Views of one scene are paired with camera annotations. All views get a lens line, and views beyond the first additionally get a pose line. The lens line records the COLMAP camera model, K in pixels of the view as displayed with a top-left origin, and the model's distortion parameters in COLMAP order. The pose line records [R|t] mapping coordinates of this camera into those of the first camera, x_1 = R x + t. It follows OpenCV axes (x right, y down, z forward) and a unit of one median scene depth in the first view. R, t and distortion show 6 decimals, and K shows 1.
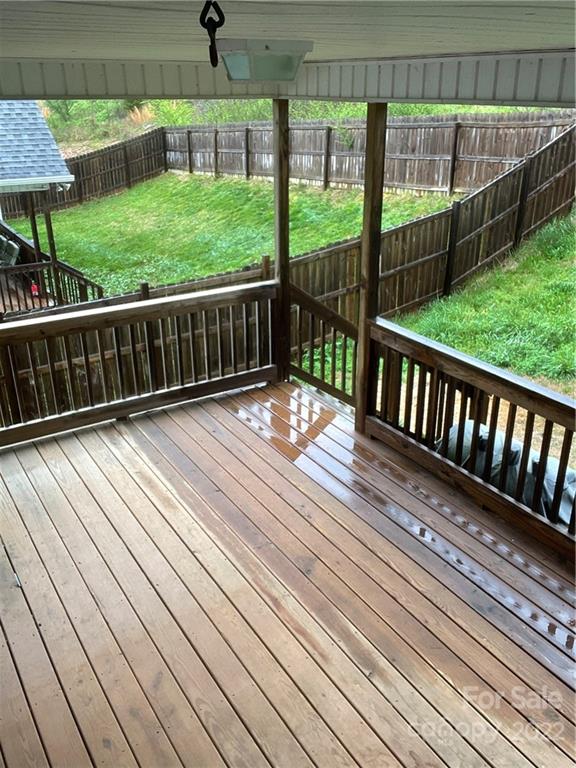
lens RADIAL K [[679.8, 0, 288.0], [0, 679.8, 384.0], [0, 0, 1]] dist [0.035082, 0.003749]
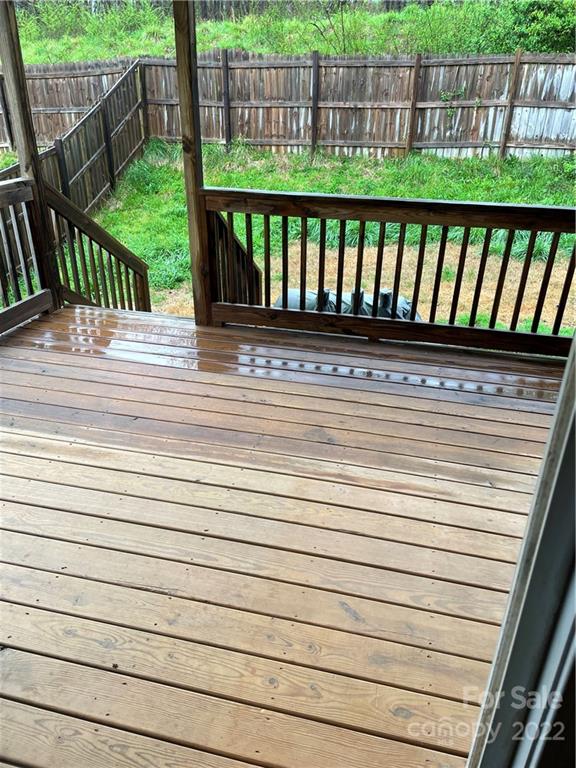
lens RADIAL K [[577.6, 0, 288.0], [0, 577.6, 384.0], [0, 0, 1]] dist [0.074124, -0.100645]
pose [[0.715240, -0.303894, 0.629349, -0.150670], [0.267323, 0.950994, 0.155401, 0.025461], [-0.645732, 0.057090, 0.761426, 0.154797]]
